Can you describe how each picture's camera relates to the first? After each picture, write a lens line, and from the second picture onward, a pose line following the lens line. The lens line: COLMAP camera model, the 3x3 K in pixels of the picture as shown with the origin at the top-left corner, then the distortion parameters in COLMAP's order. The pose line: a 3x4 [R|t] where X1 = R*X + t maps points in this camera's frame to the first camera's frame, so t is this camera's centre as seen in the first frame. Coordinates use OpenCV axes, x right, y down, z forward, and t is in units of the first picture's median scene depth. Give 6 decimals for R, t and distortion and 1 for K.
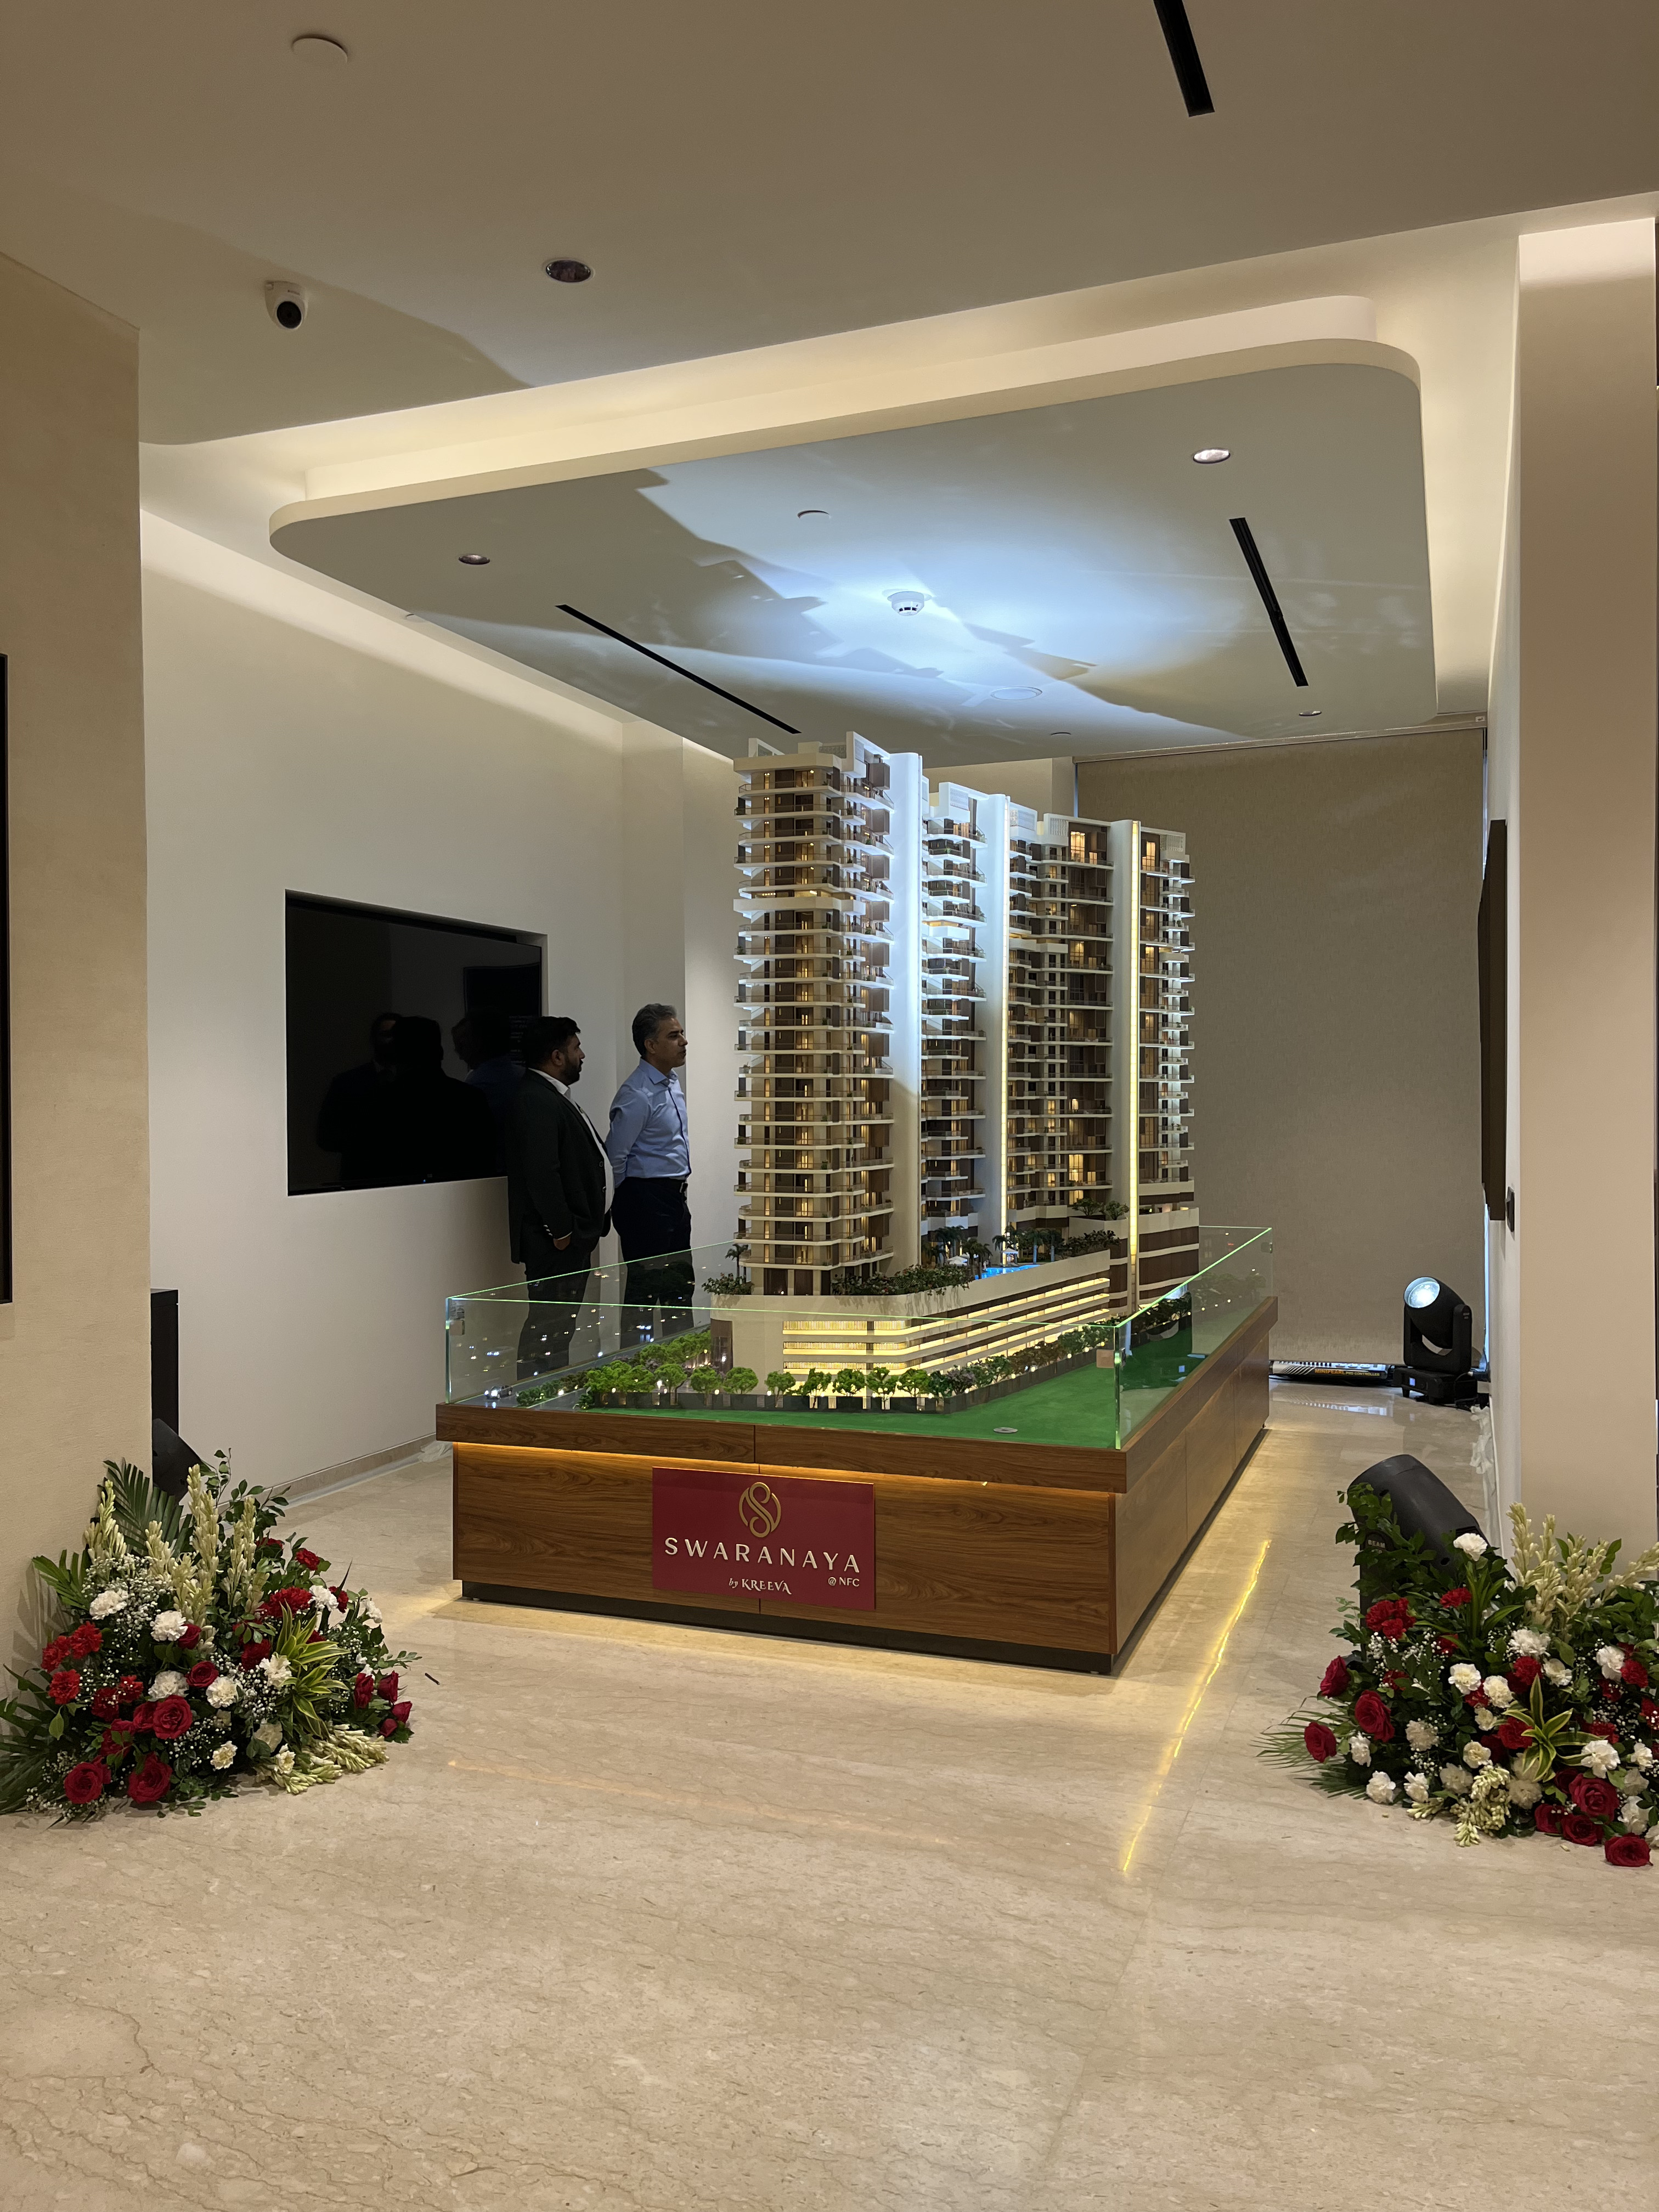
lens RADIAL K [[1680.3, 0, 820.8], [0, 1680.3, 1095.1], [0, 0, 1]] dist [0.065826, -0.078917]
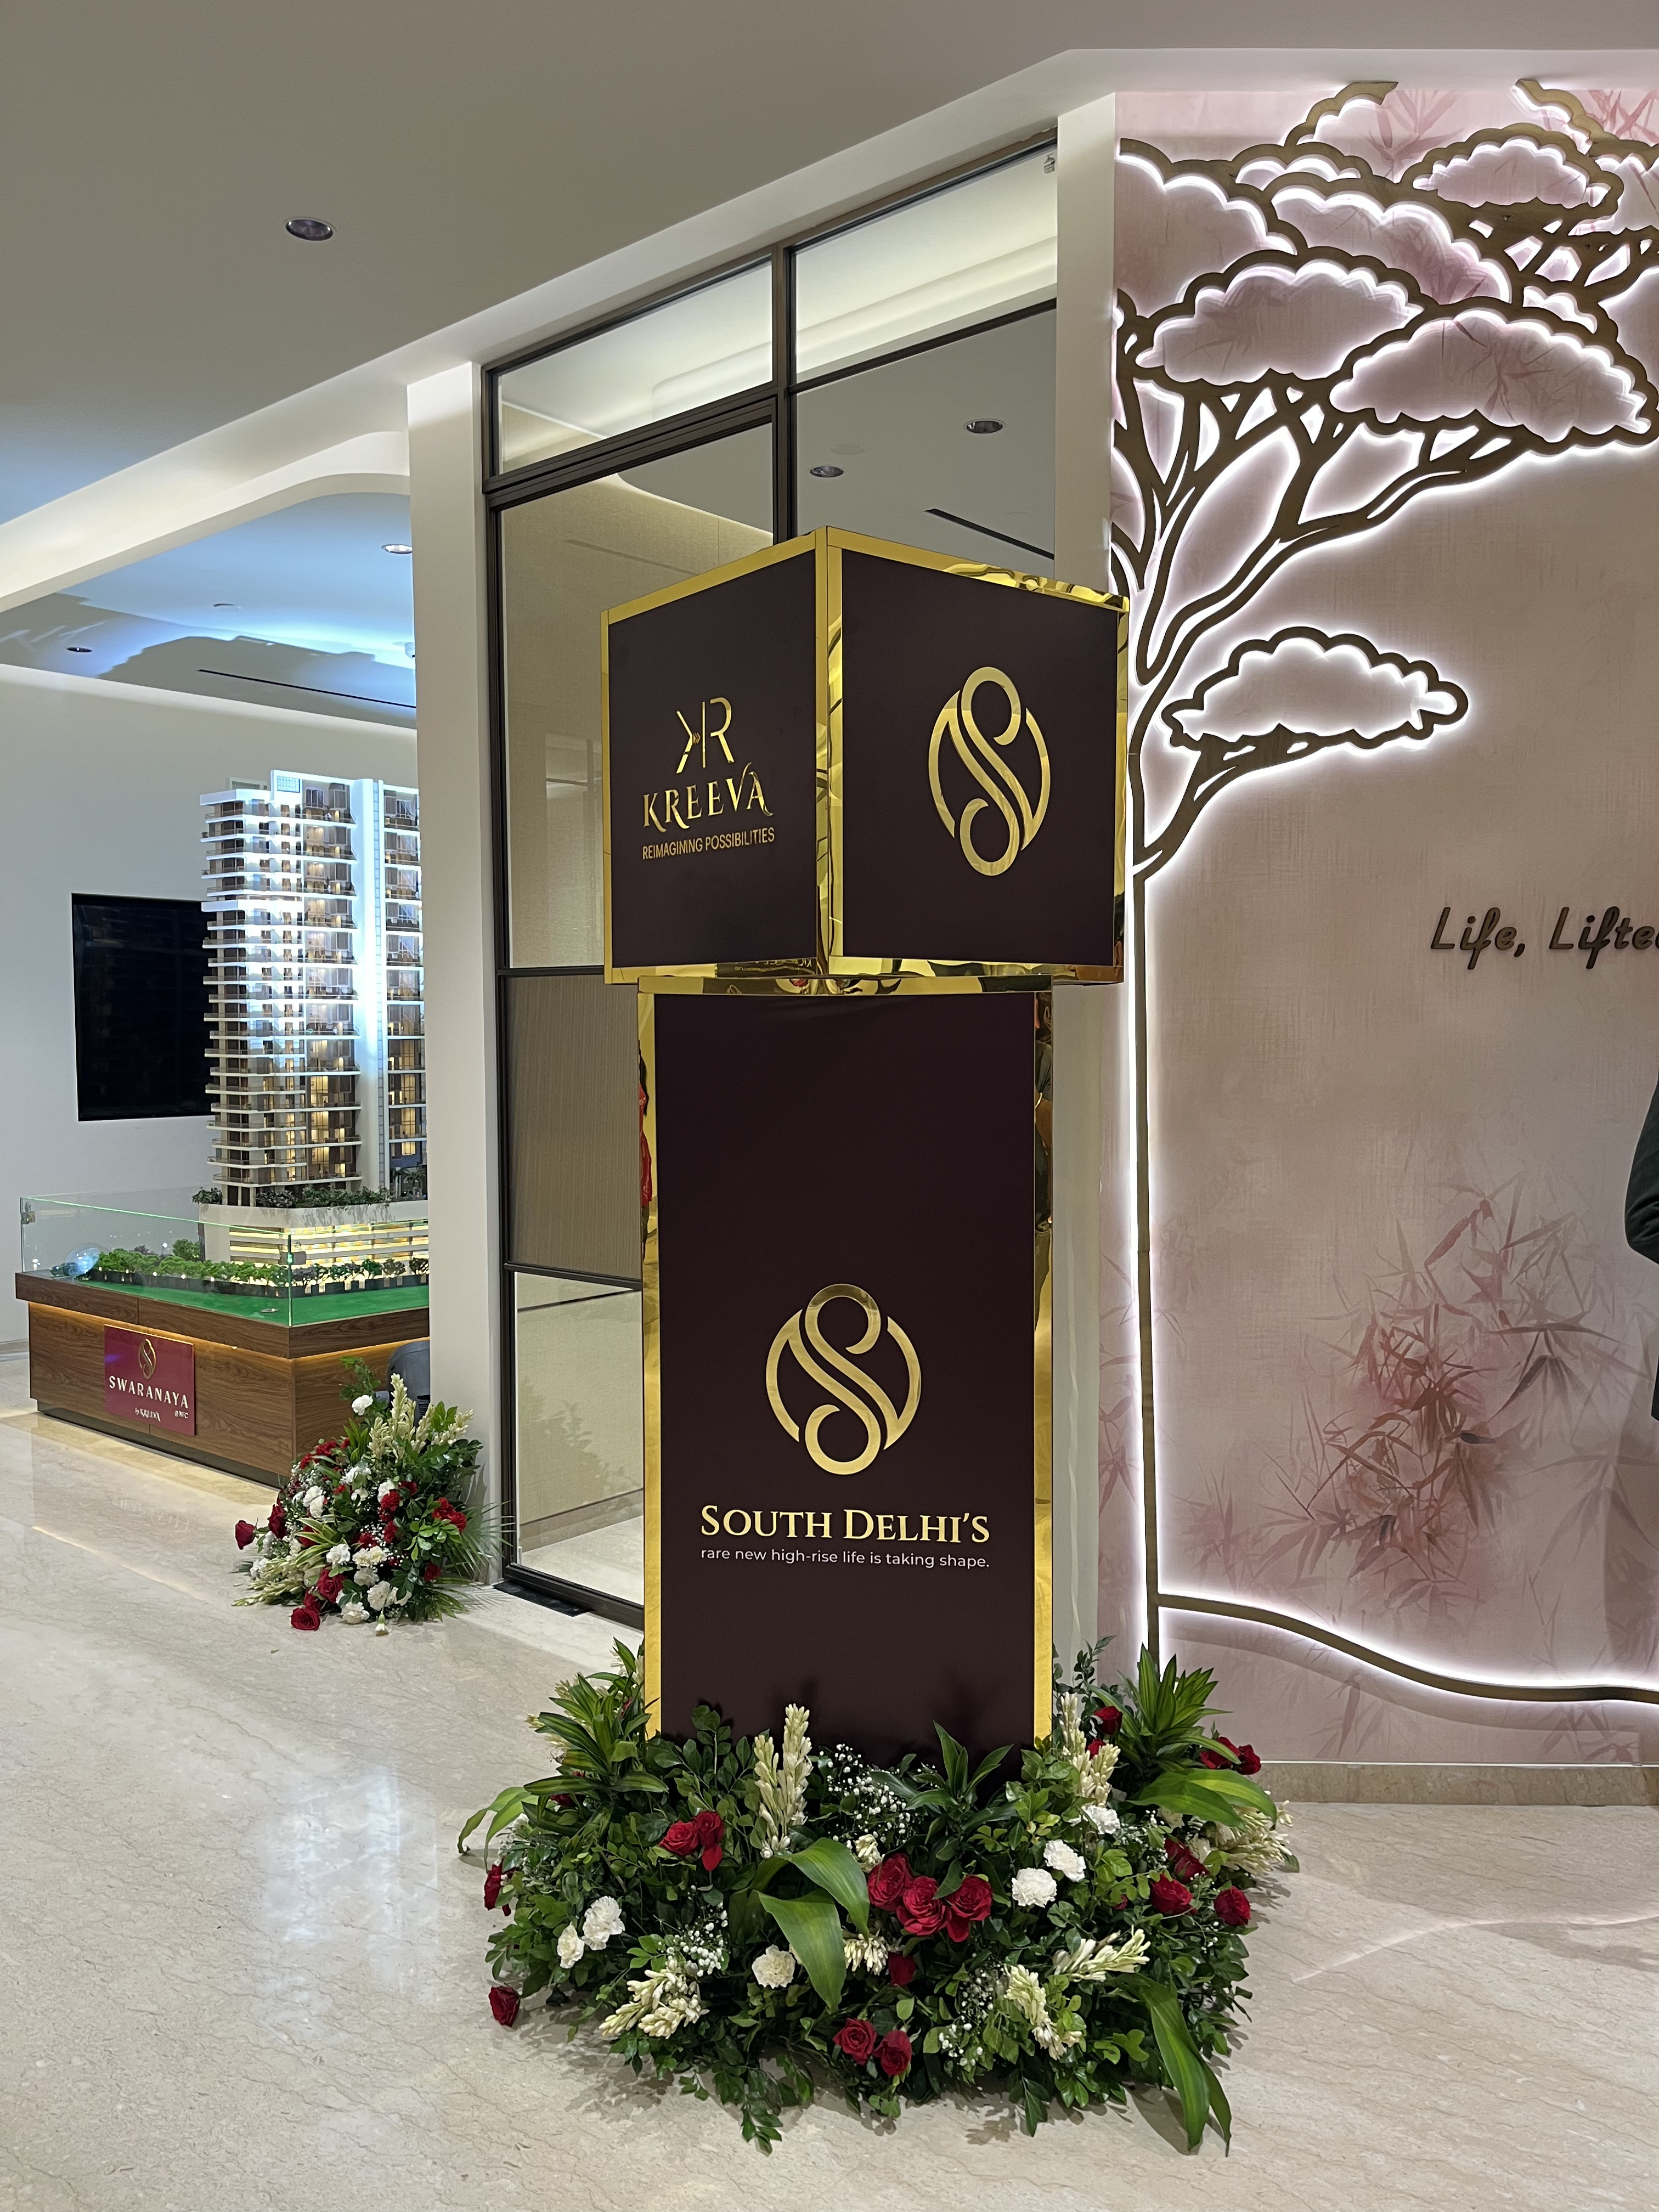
lens RADIAL K [[1680.3, 0, 839.5], [0, 1680.3, 1108.5], [0, 0, 1]] dist [0.065826, -0.078917]
pose [[0.940953, 0.020866, -0.337892, 0.933759], [-0.004160, 0.998736, 0.050091, -0.026791], [0.338511, -0.045728, 0.939851, -0.086160]]
